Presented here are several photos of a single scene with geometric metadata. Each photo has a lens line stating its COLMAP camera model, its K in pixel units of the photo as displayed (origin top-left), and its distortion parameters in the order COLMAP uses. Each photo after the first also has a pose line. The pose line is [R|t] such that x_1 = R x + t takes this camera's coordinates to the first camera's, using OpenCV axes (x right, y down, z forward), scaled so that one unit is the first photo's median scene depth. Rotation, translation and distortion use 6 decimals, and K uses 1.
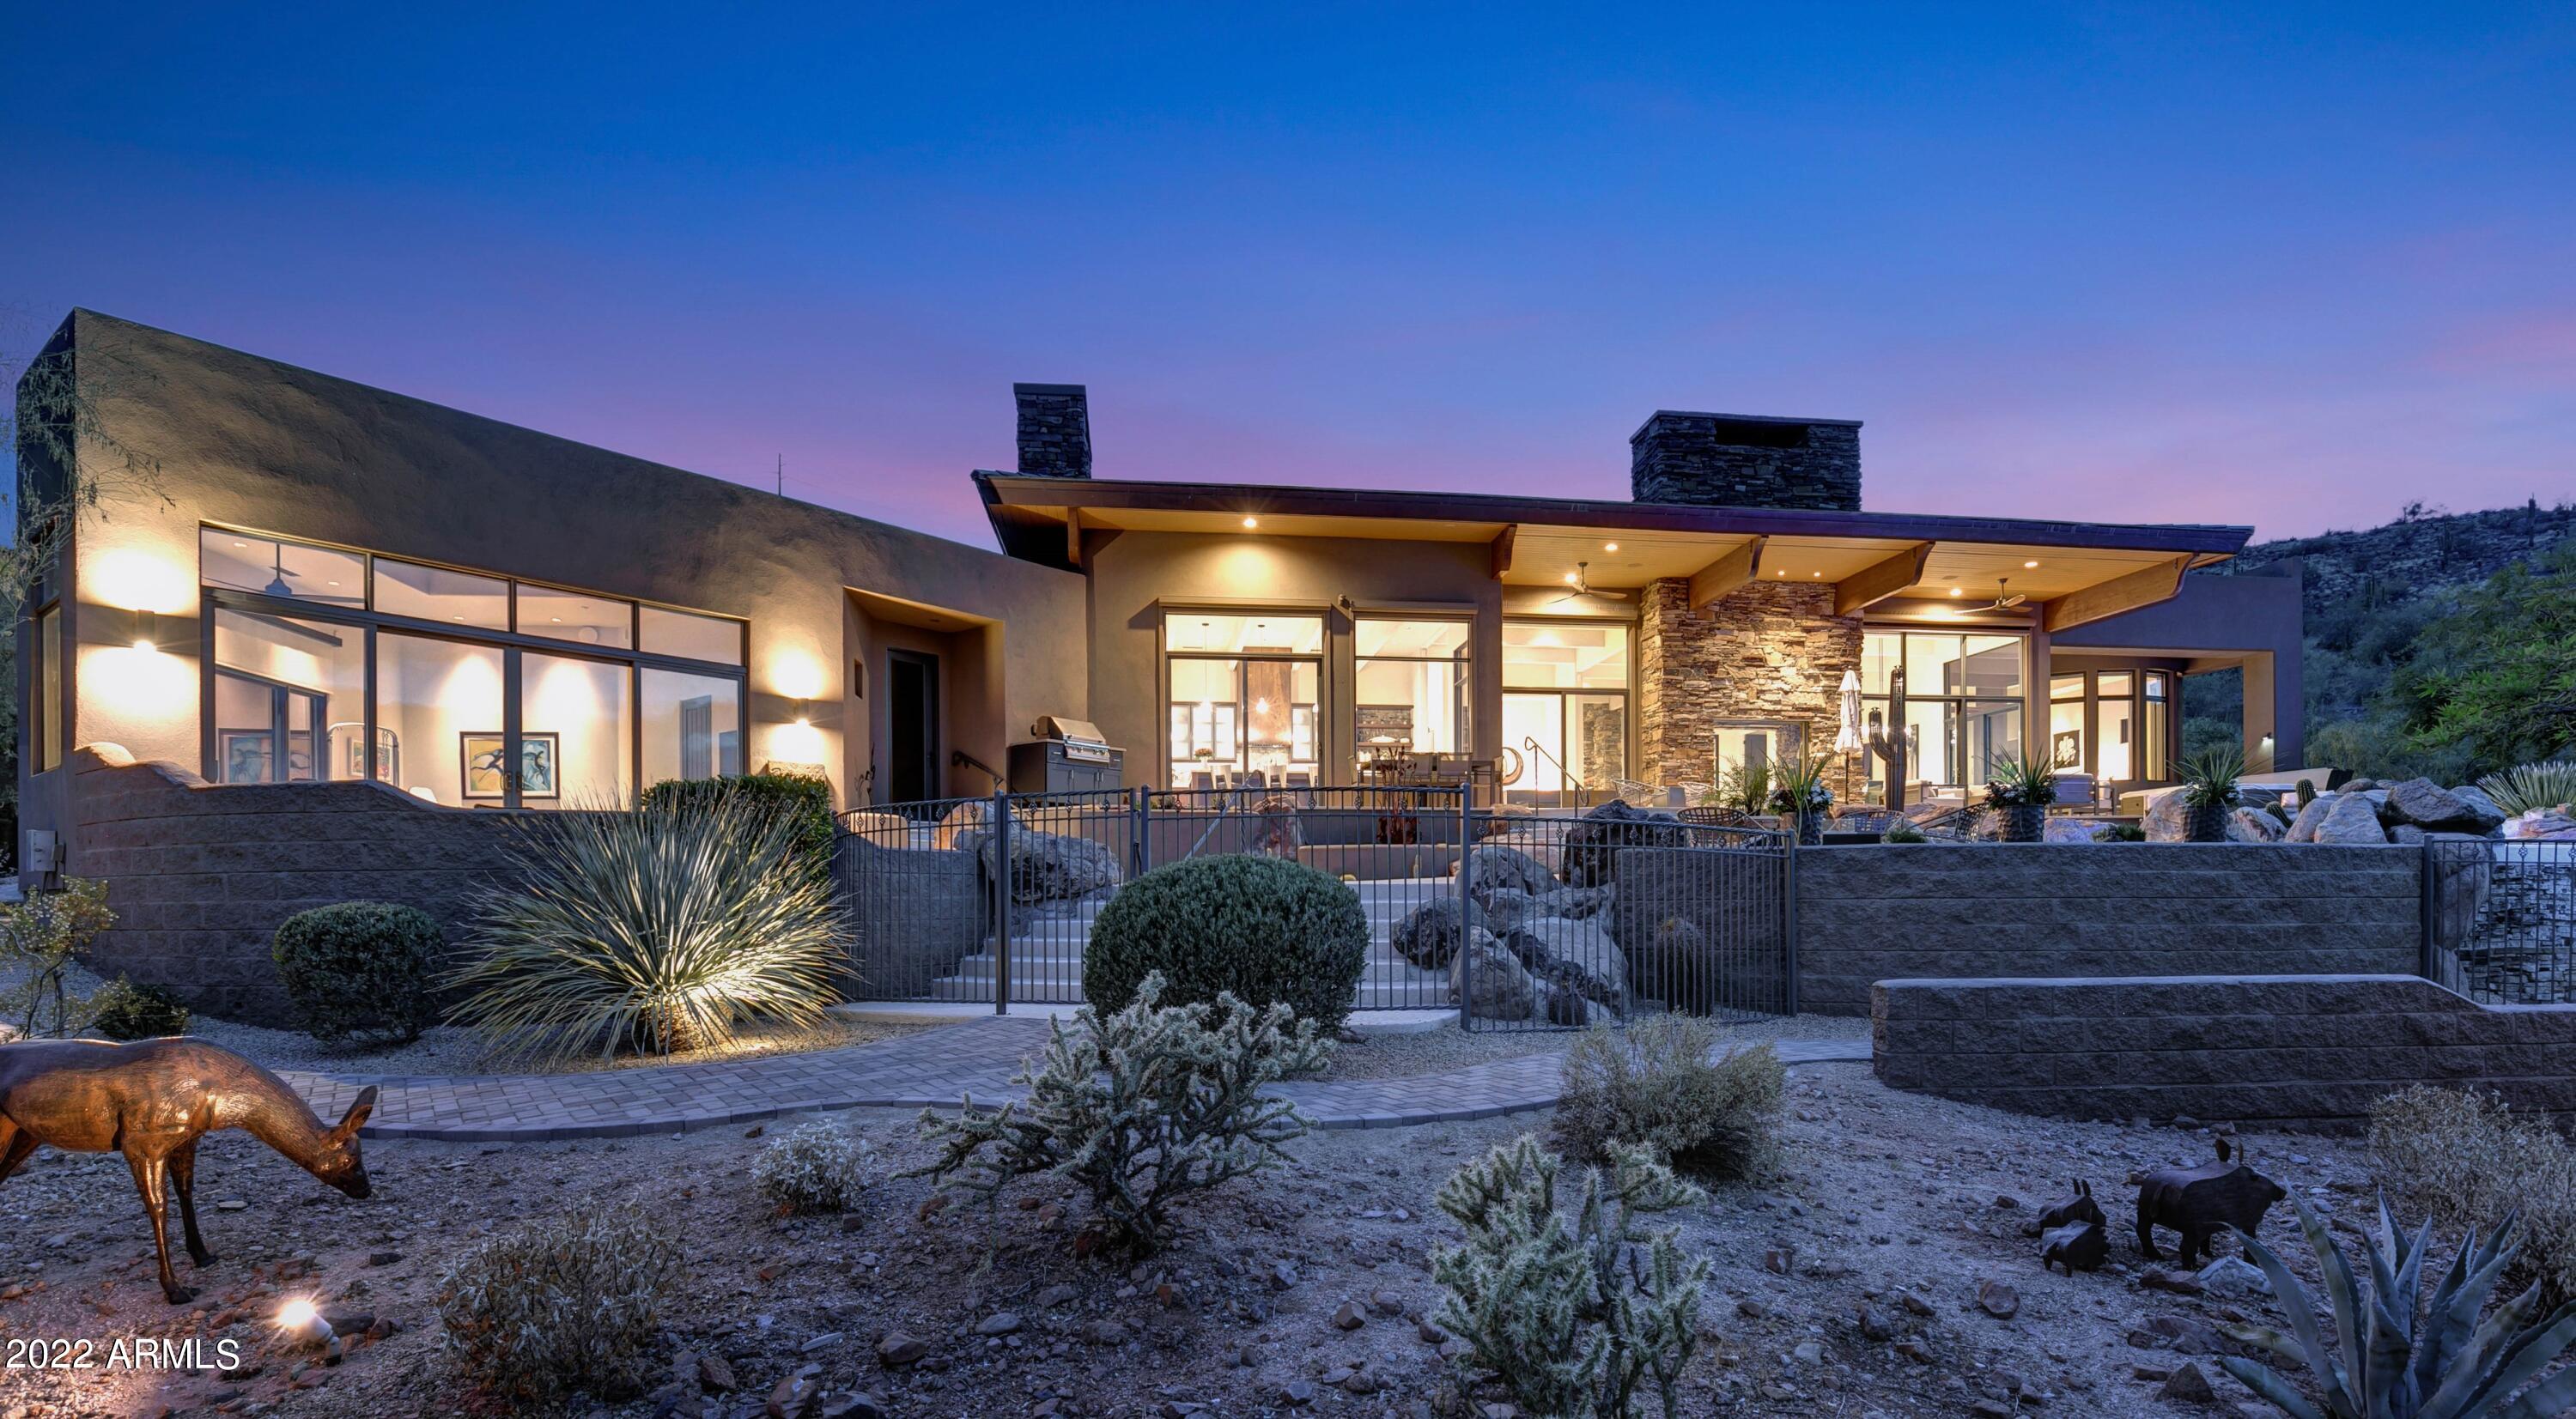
lens RADIAL K [[1277.1, 0, 1324.0], [0, 1277.1, 903.2], [0, 0, 1]] dist [0.007224, 0.000201]
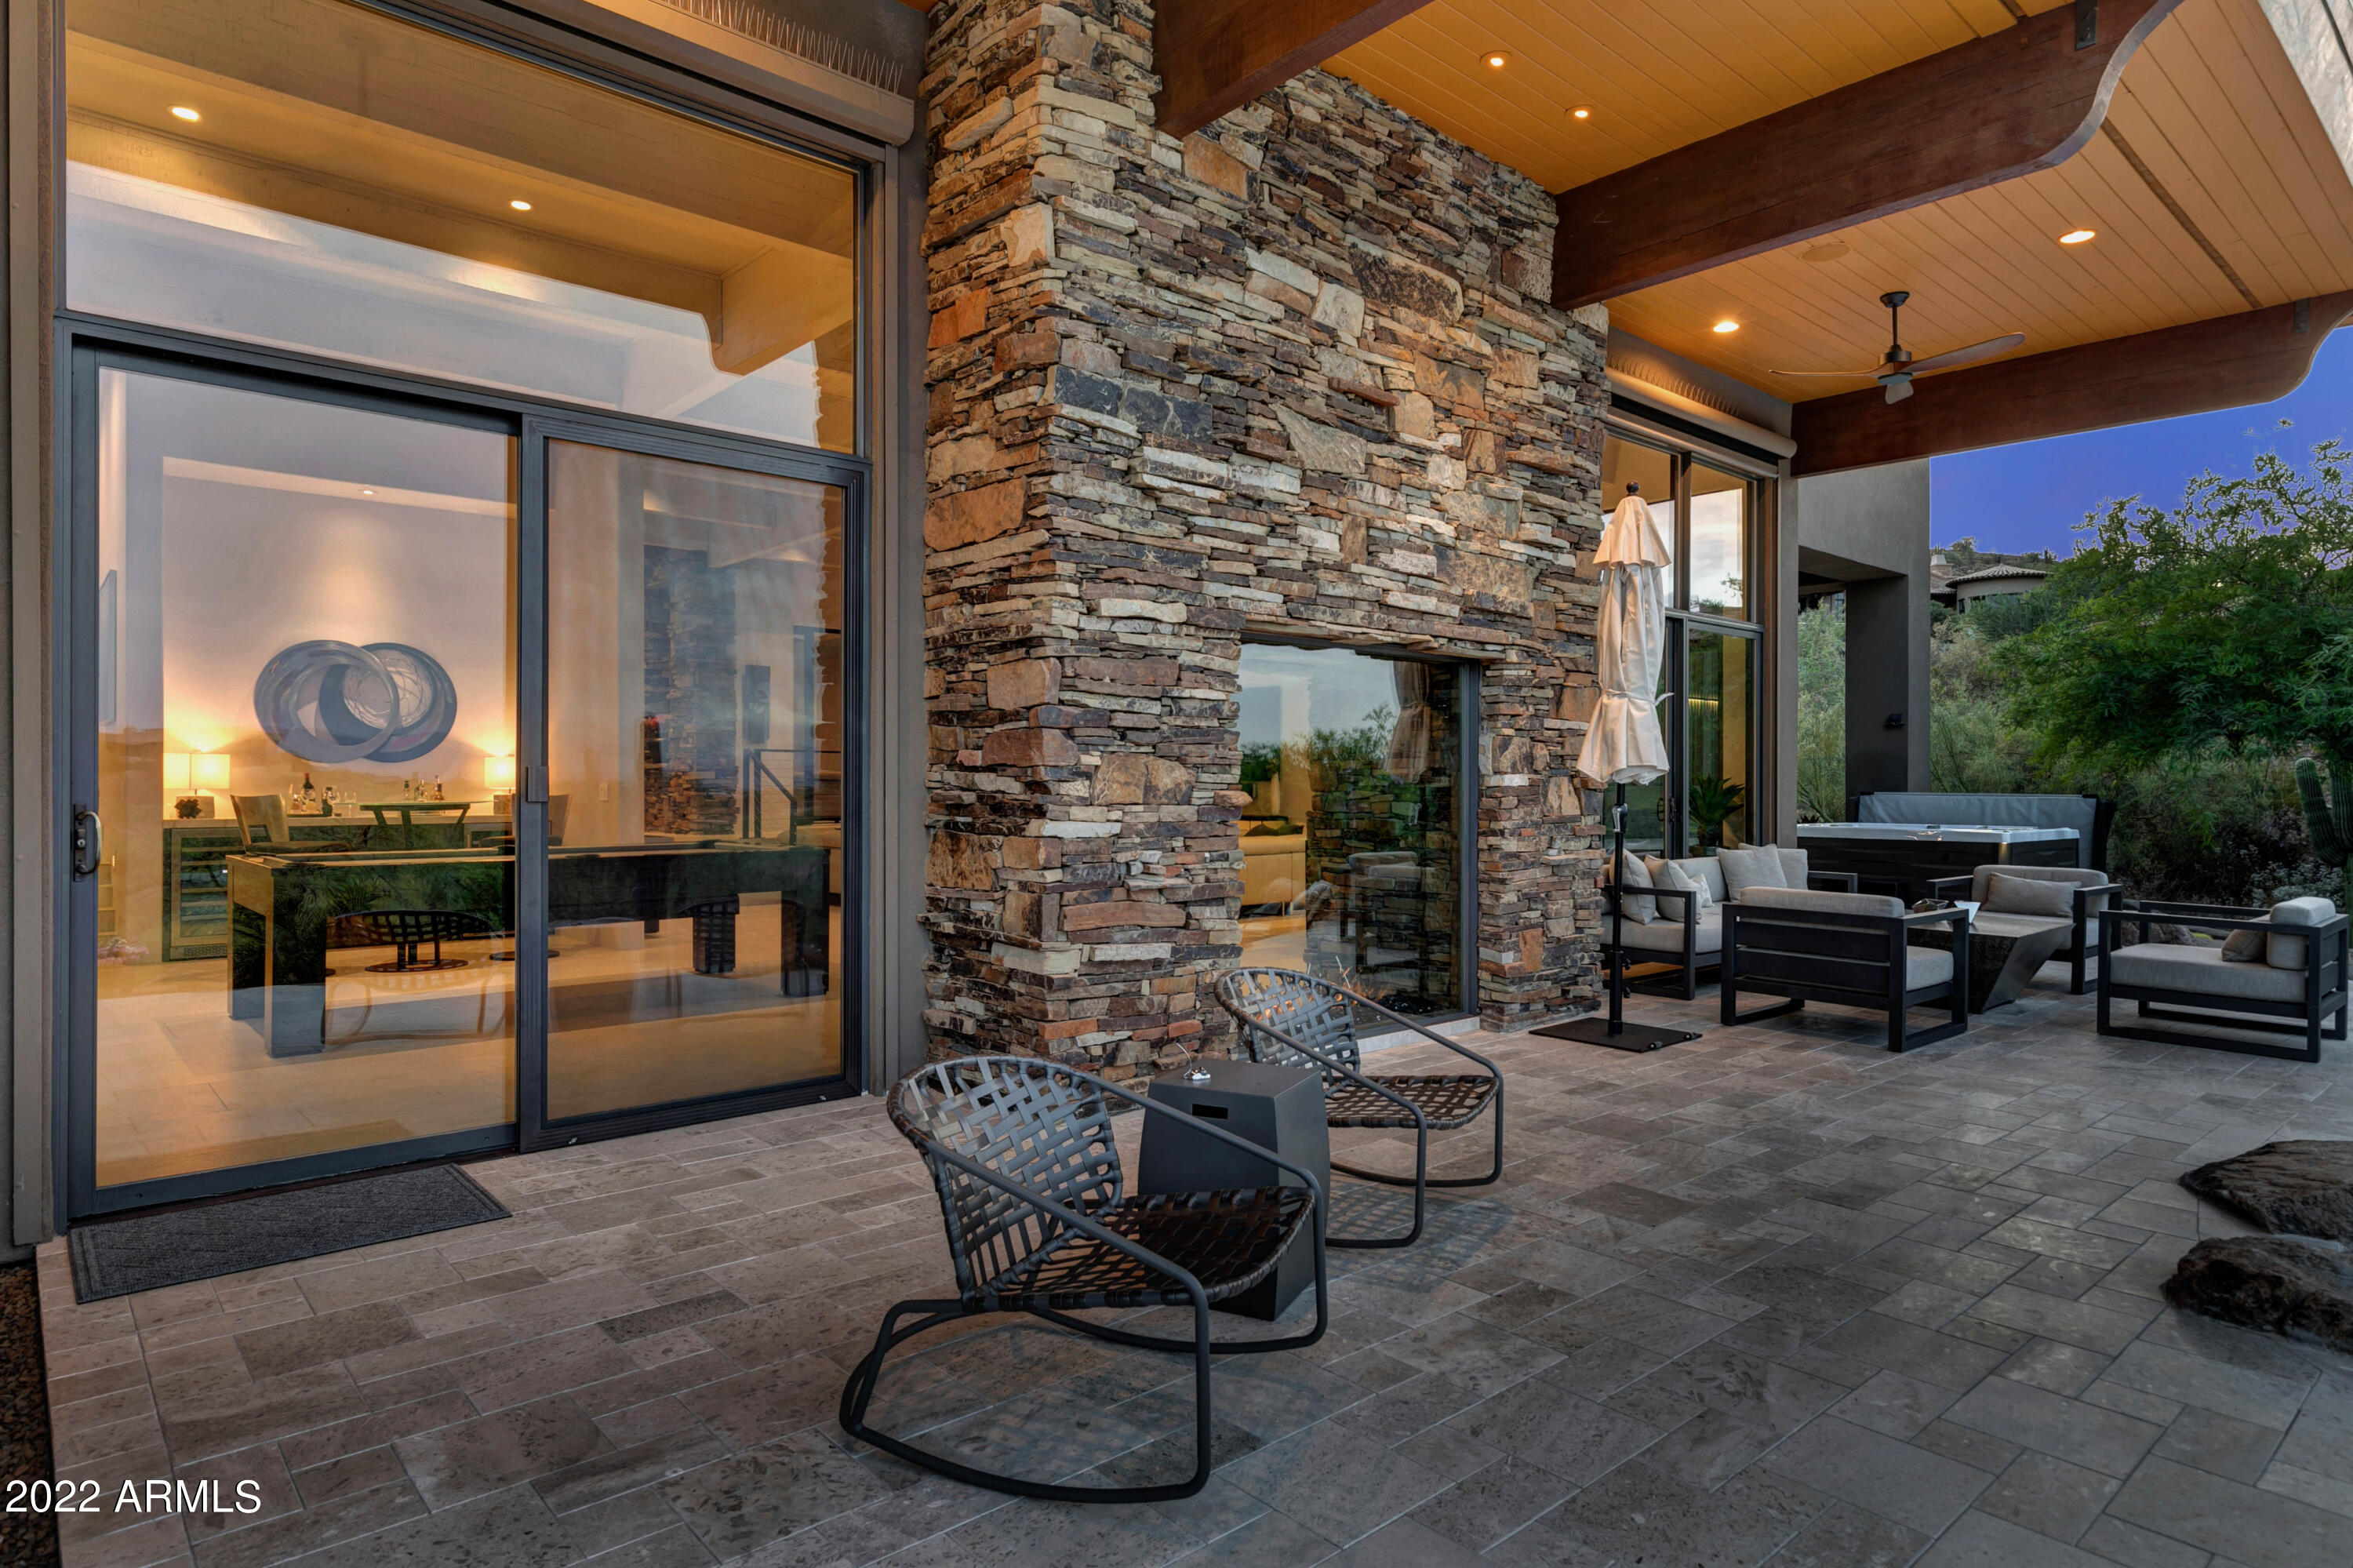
lens RADIAL K [[1262.1, 0, 1121.5], [0, 1262.1, 784.2], [0, 0, 1]] dist [0.000587, 0.003296]
pose [[0.855401, 0.008786, 0.517892, 0.166541], [-0.008524, 0.999960, -0.002886, -0.113924], [-0.517896, -0.001946, 0.855441, 0.805002]]
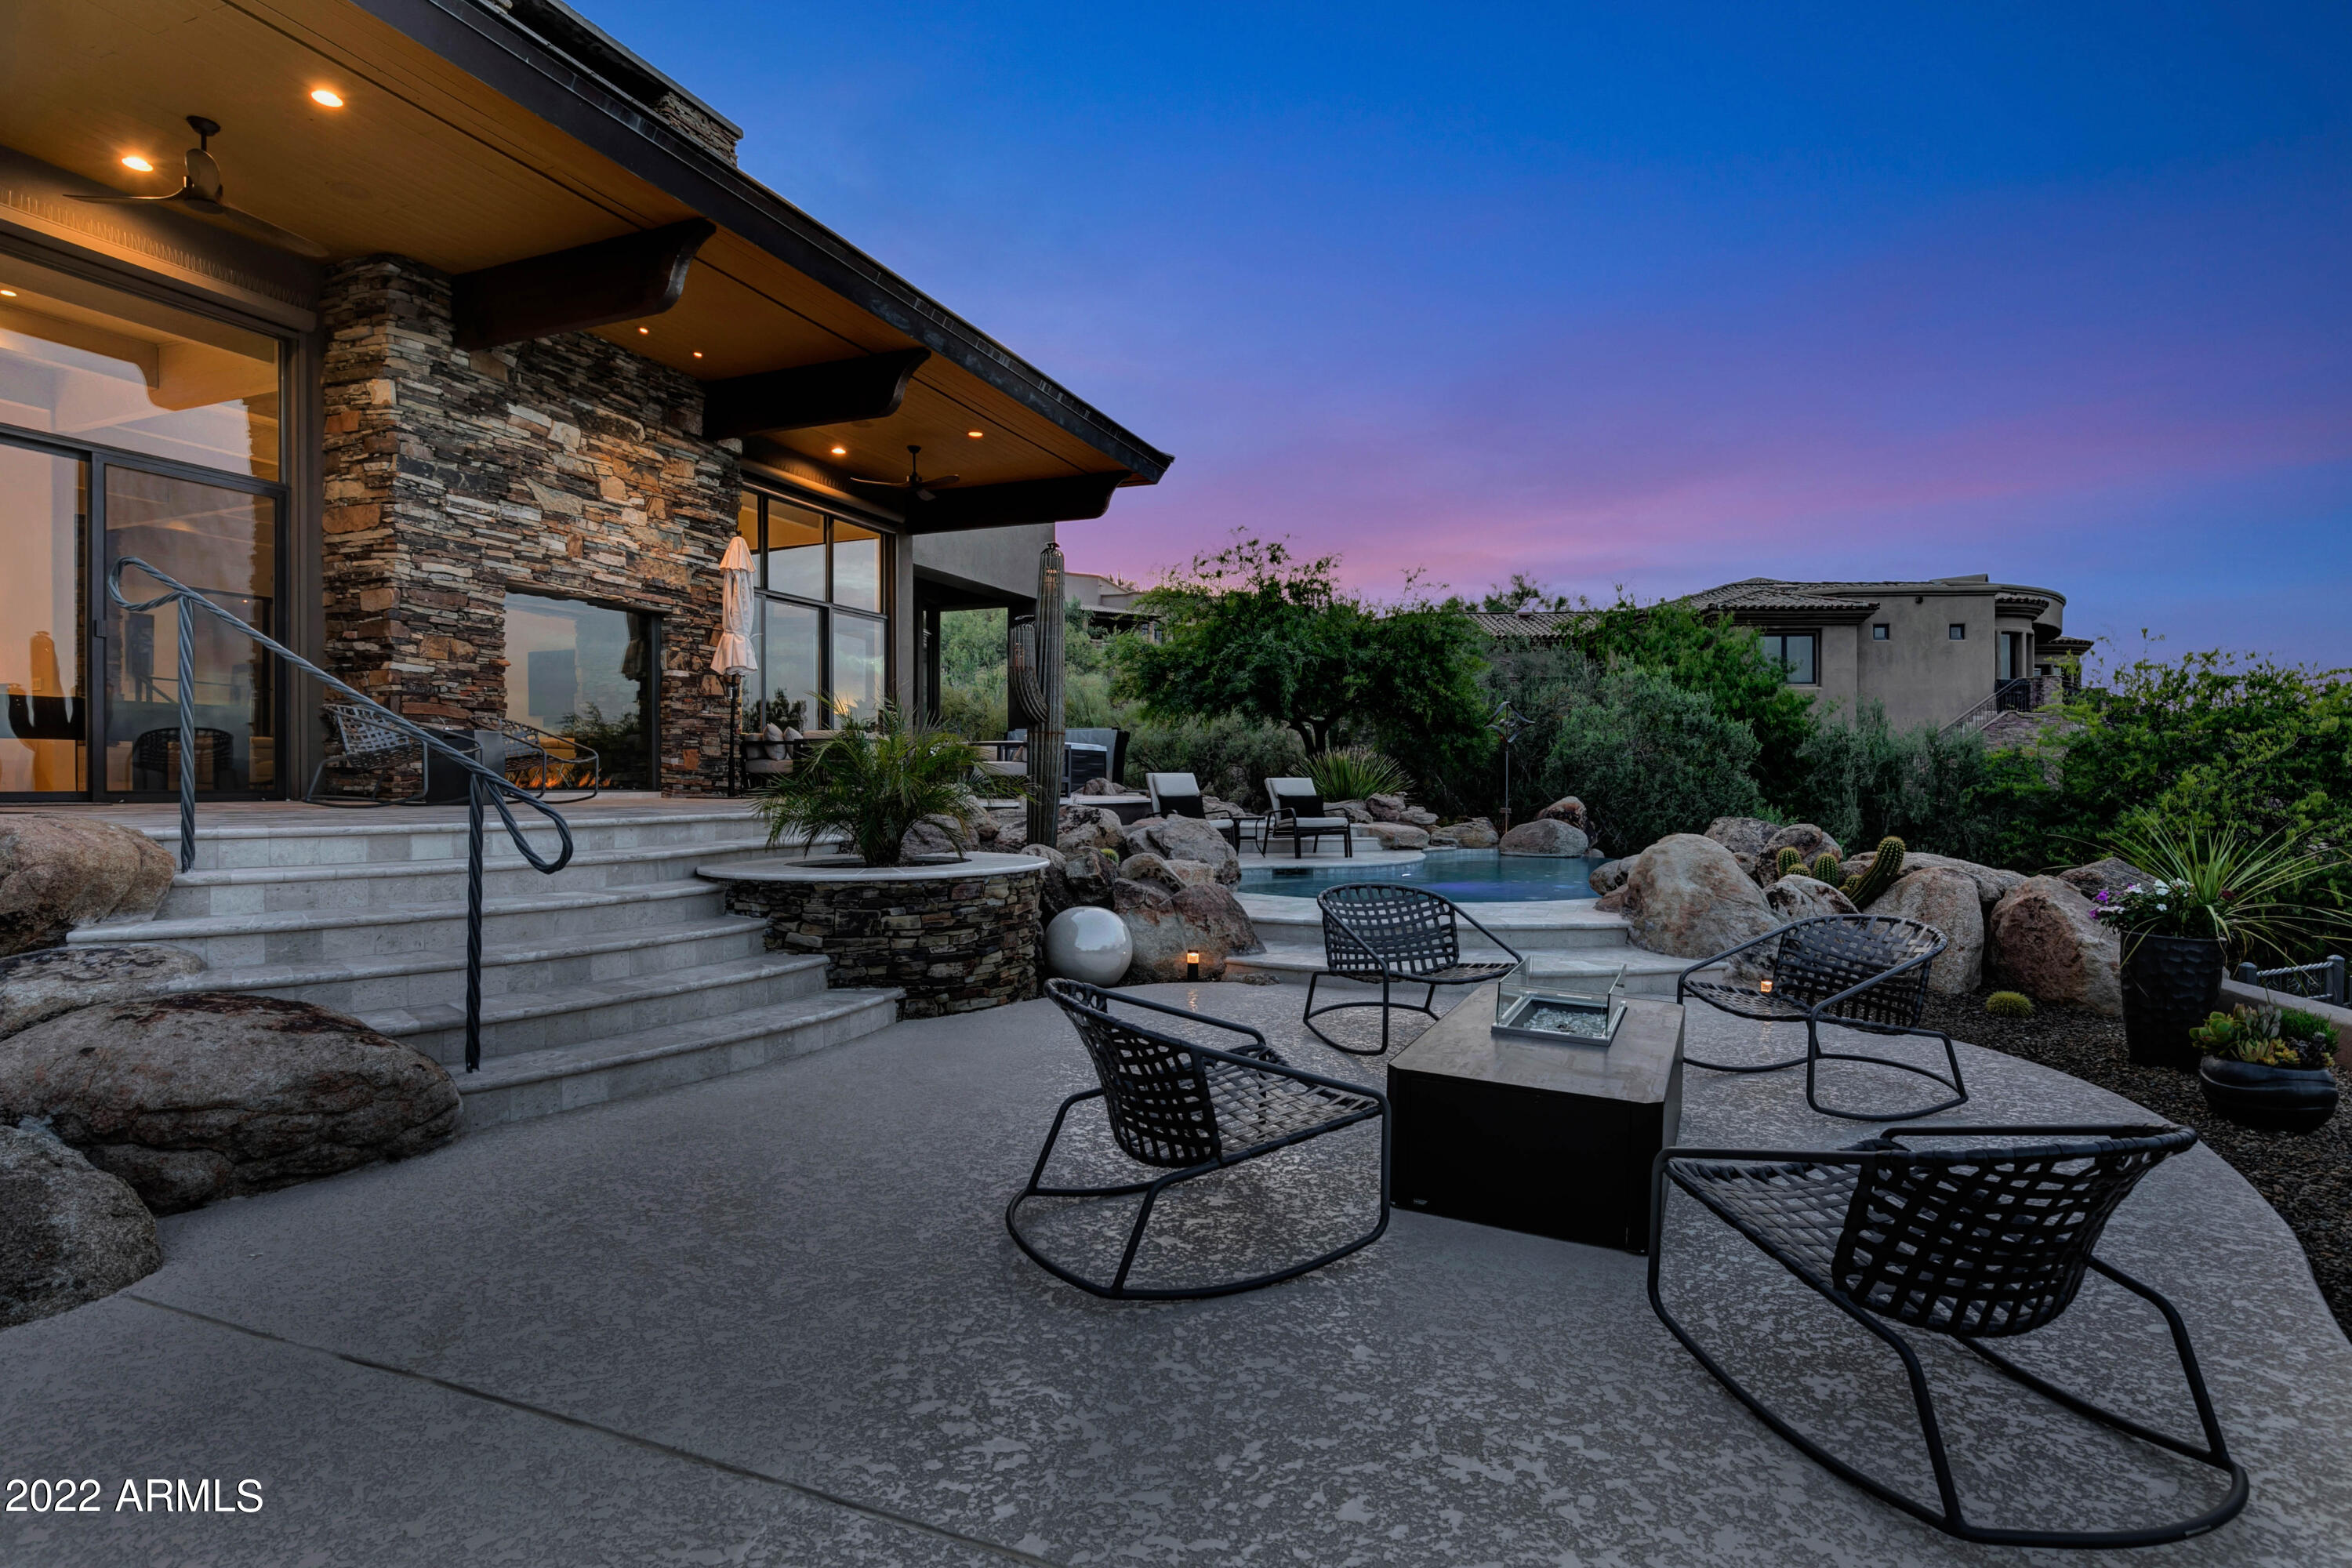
lens RADIAL K [[1188.0, 0, 1179.7], [0, 1188.0, 781.5], [0, 0, 1]] dist [0.001957, -0.002373]
pose [[0.511245, 0.006931, 0.859407, 0.046171], [-0.000985, 0.999972, -0.007478, -0.064524], [-0.859434, 0.002977, 0.511237, 0.538318]]
